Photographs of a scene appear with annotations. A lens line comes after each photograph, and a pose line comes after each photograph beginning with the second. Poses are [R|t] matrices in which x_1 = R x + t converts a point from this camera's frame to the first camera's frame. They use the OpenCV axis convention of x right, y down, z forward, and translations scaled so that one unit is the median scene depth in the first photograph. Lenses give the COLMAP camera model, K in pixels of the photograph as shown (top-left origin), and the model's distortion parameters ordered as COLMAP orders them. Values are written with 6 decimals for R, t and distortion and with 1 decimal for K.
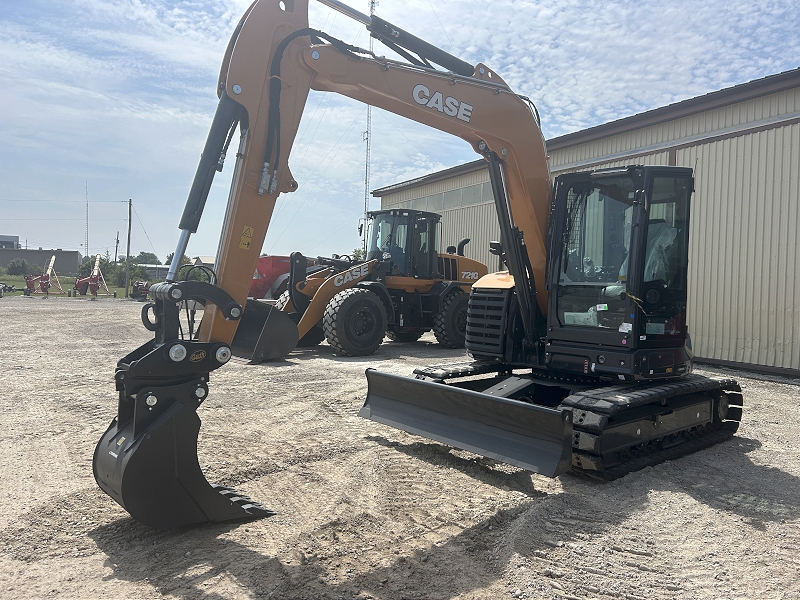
lens RADIAL K [[603.1, 0, 401.9], [0, 603.1, 301.4], [0, 0, 1]] dist [0.066234, -0.066437]
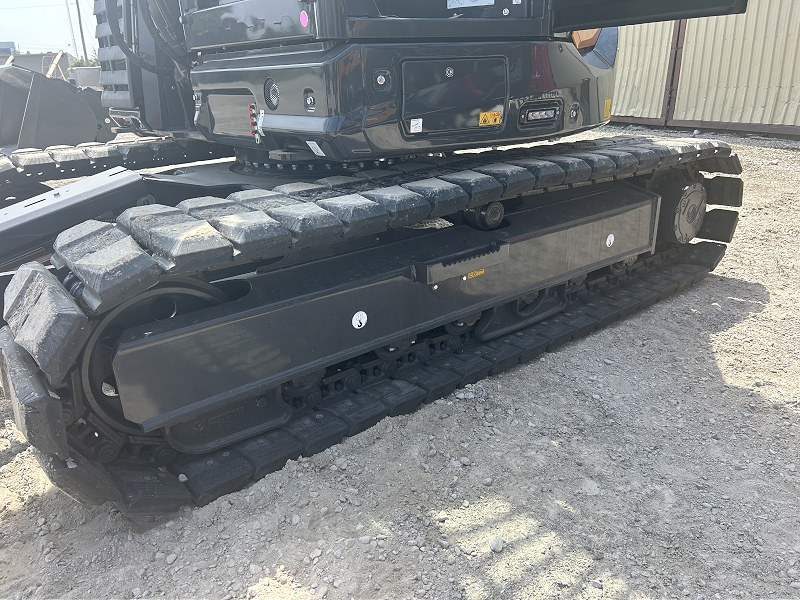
lens RADIAL K [[603.1, 0, 401.9], [0, 603.1, 301.4], [0, 0, 1]] dist [0.066234, -0.066437]
pose [[0.997294, -0.037306, -0.063342, 0.355976], [0.055732, 0.945580, 0.320581, 0.085898], [0.047935, -0.323244, 0.945101, 0.579936]]
